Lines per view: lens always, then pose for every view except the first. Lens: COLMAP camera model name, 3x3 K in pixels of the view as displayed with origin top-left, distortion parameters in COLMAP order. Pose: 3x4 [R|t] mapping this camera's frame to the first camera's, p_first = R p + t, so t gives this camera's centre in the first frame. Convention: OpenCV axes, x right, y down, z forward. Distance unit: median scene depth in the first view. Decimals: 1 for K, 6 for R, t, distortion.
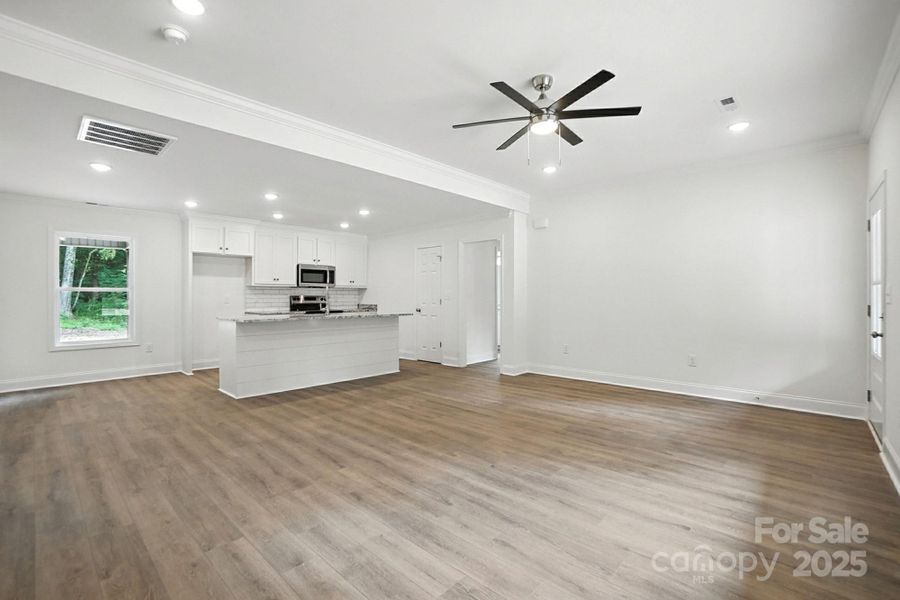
lens RADIAL K [[404.8, 0, 446.2], [0, 404.8, 300.7], [0, 0, 1]] dist [-0.021719, -0.000340]
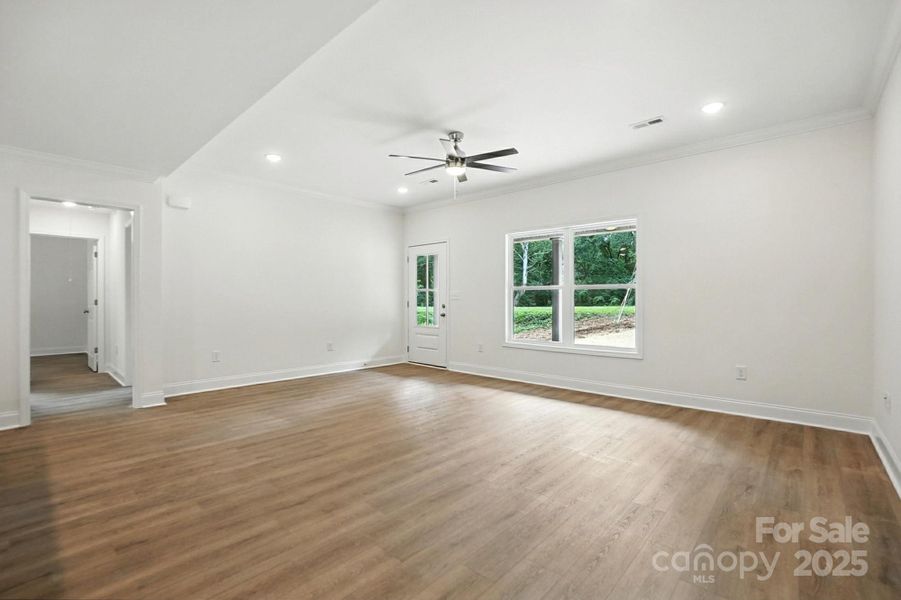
lens RADIAL K [[405.2, 0, 450.7], [0, 405.2, 300.7], [0, 0, 1]] dist [-0.021719, -0.000340]
pose [[-0.027493, 0.006193, 0.999603, -0.791535], [0.006879, 0.999958, -0.006006, 0.017110], [-0.999598, 0.006711, -0.027535, 0.756329]]
